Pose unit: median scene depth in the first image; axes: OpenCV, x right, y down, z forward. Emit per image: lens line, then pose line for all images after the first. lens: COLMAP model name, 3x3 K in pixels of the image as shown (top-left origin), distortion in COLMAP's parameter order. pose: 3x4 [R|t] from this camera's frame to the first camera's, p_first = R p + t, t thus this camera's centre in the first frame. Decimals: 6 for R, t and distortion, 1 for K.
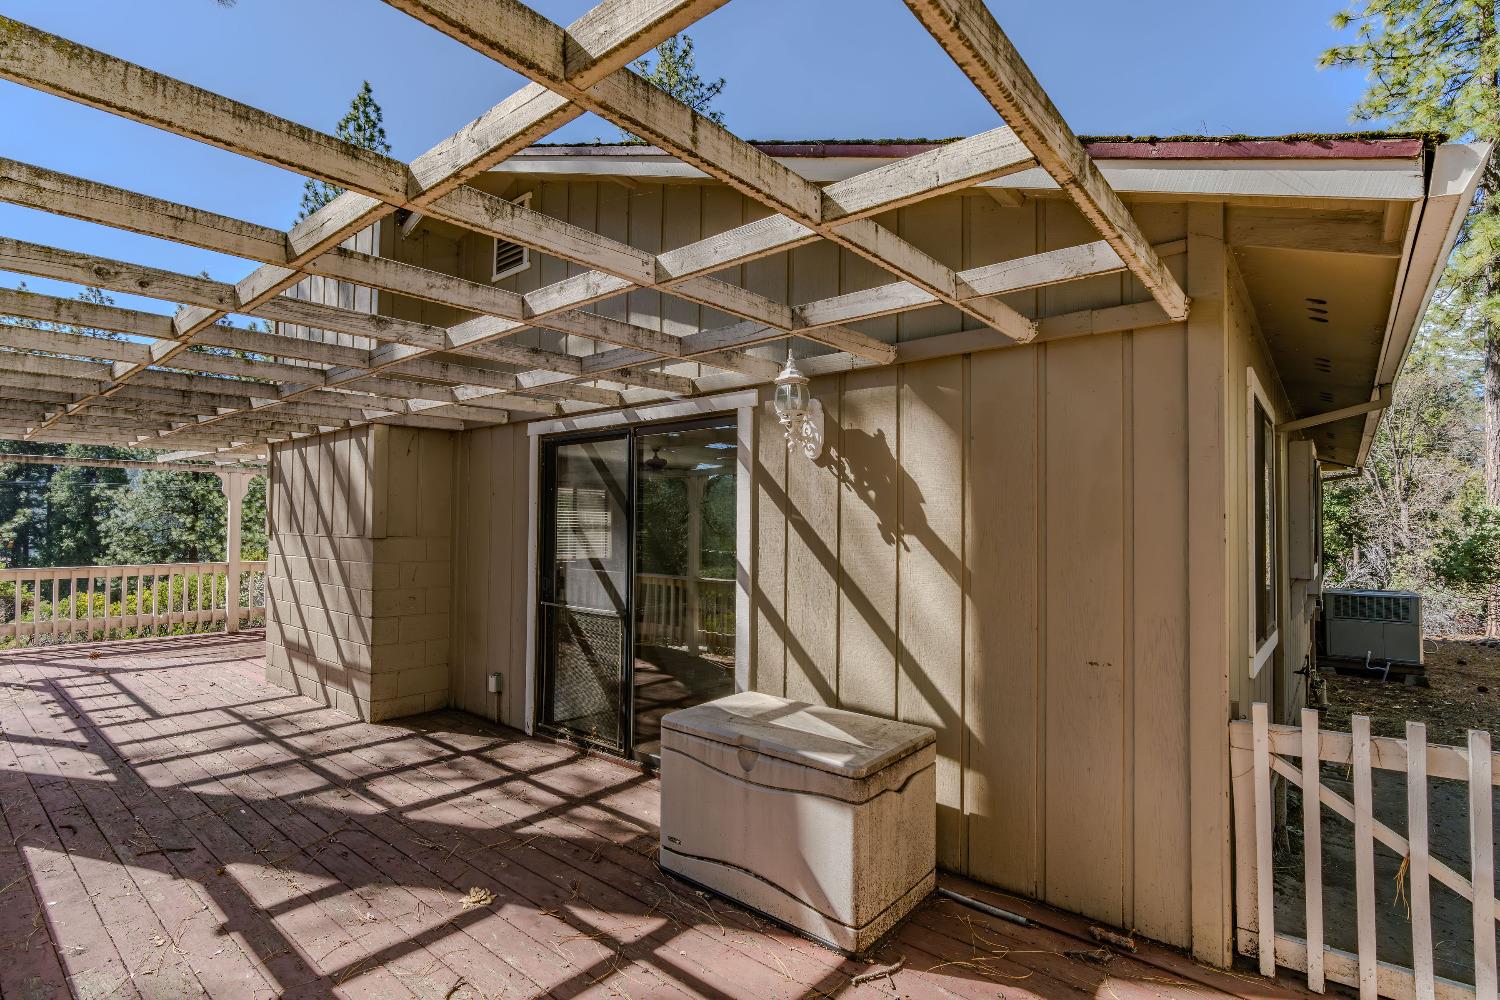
lens RADIAL K [[693.6, 0, 737.7], [0, 693.6, 517.4], [0, 0, 1]] dist [-0.010524, 0.003075]
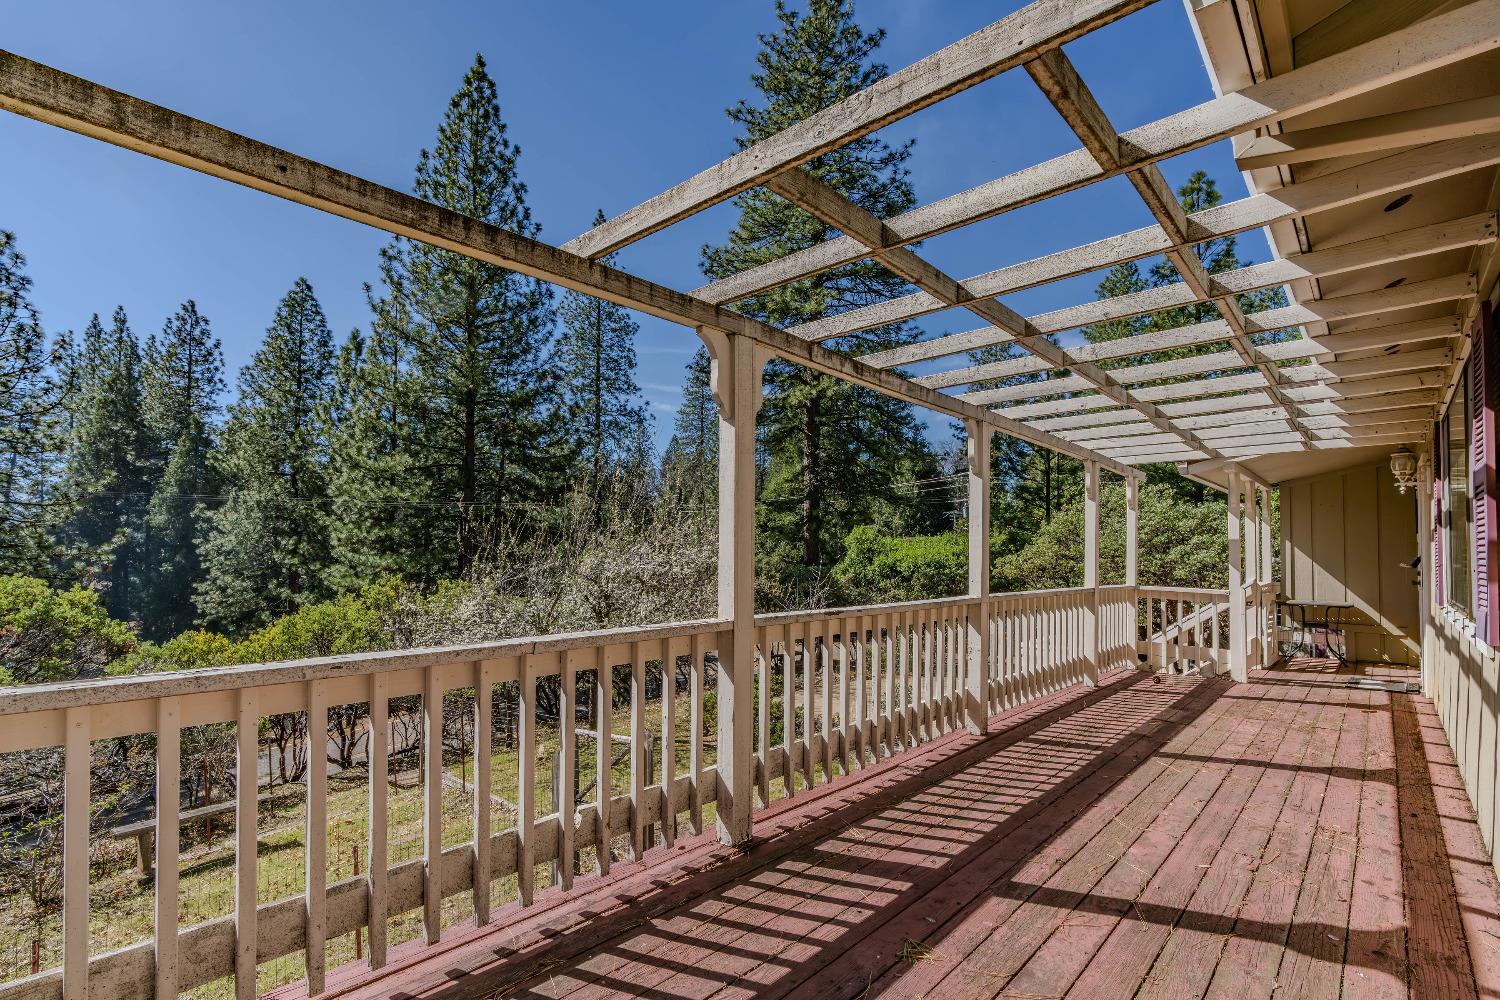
lens RADIAL K [[693.6, 0, 747.9], [0, 693.6, 542.6], [0, 0, 1]] dist [-0.010524, 0.003075]
pose [[0.997696, -0.002618, -0.067798, -0.121386], [0.002617, 0.999997, -0.000103, 0.006023], [0.067798, -0.000075, 0.997699, 0.117668]]
